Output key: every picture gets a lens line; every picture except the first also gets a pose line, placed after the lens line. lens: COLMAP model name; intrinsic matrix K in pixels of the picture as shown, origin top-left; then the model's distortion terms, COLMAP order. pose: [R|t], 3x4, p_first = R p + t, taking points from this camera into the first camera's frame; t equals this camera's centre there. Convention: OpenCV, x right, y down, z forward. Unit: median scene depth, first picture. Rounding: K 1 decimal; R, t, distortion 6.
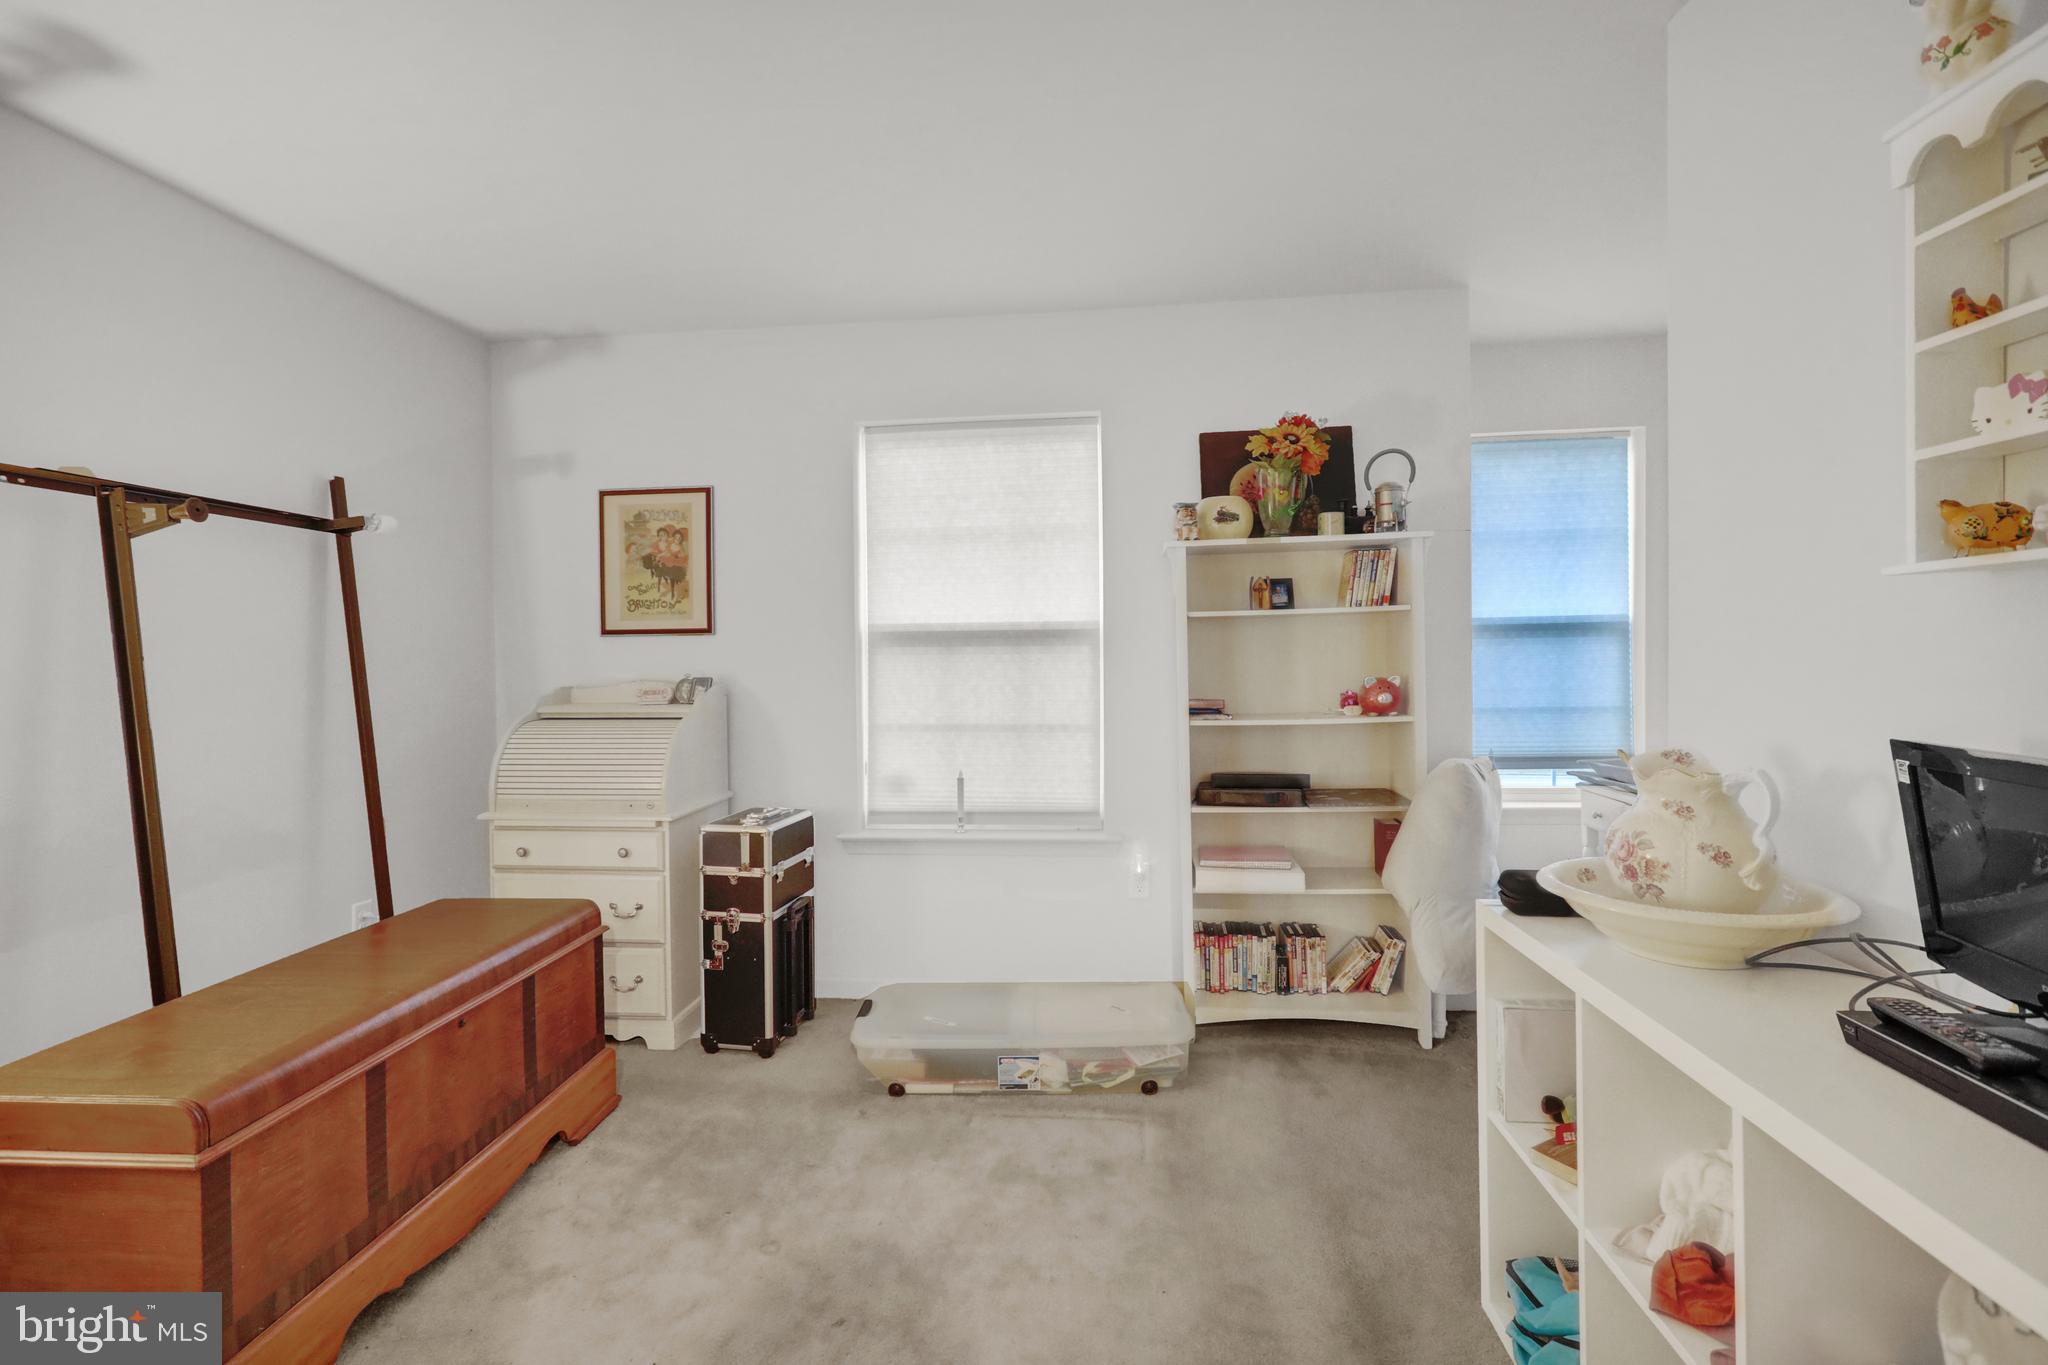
lens RADIAL K [[973.6, 0, 1043.6], [0, 973.6, 660.8], [0, 0, 1]] dist [0.000795, 0.000824]
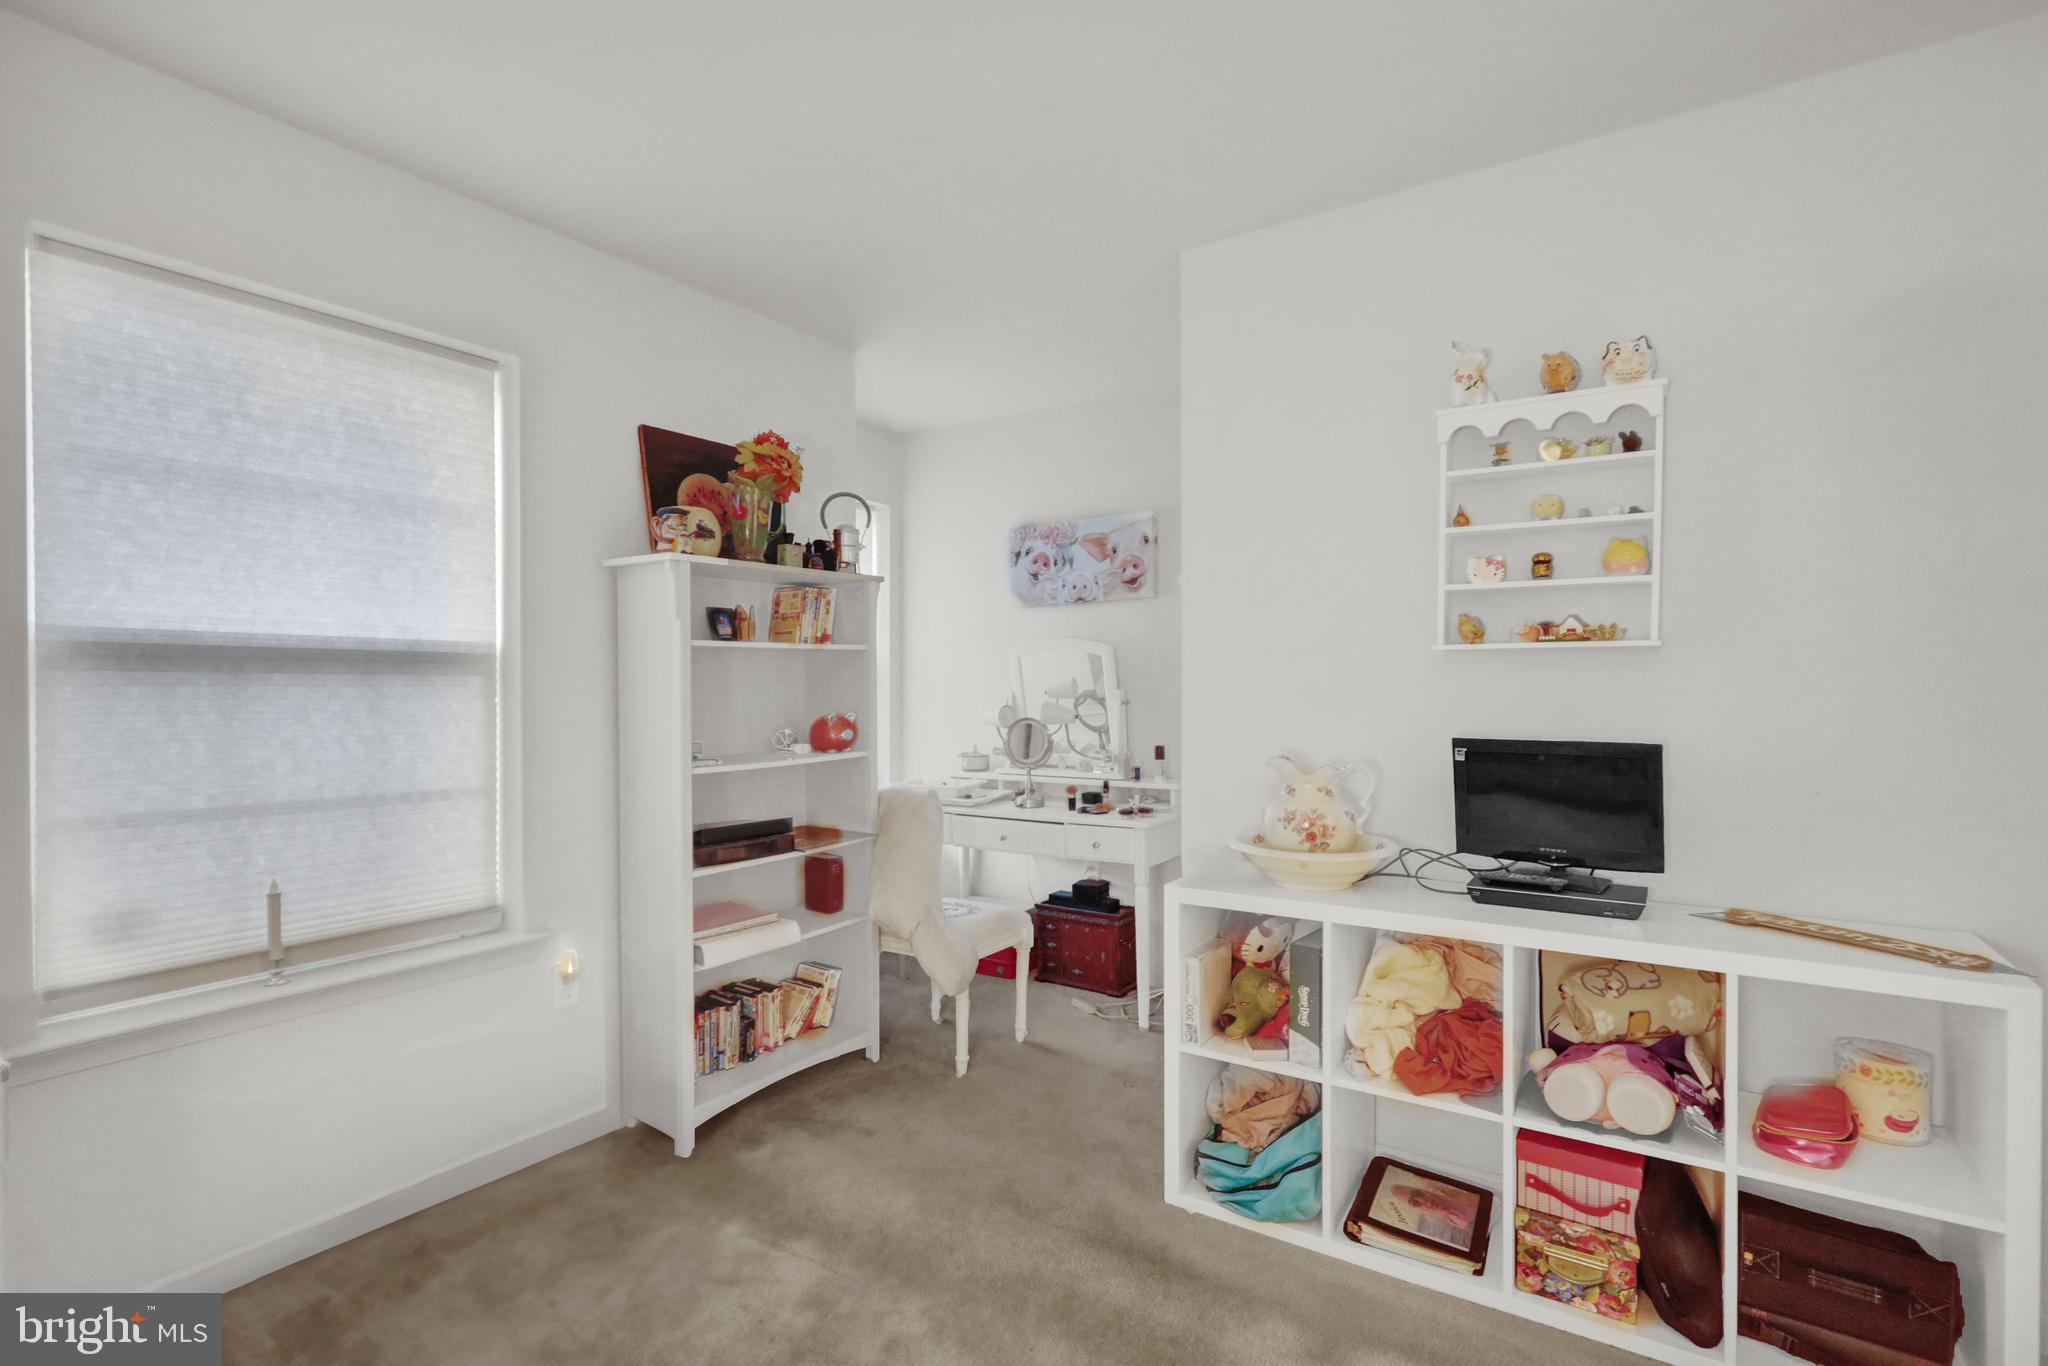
lens RADIAL K [[973.6, 0, 1039.9], [0, 973.6, 695.8], [0, 0, 1]] dist [0.000795, 0.000824]
pose [[0.443673, 0.004339, 0.896178, -0.455502], [0.001138, 0.999985, -0.005405, 0.003239], [-0.896188, 0.003417, 0.443661, 0.344649]]
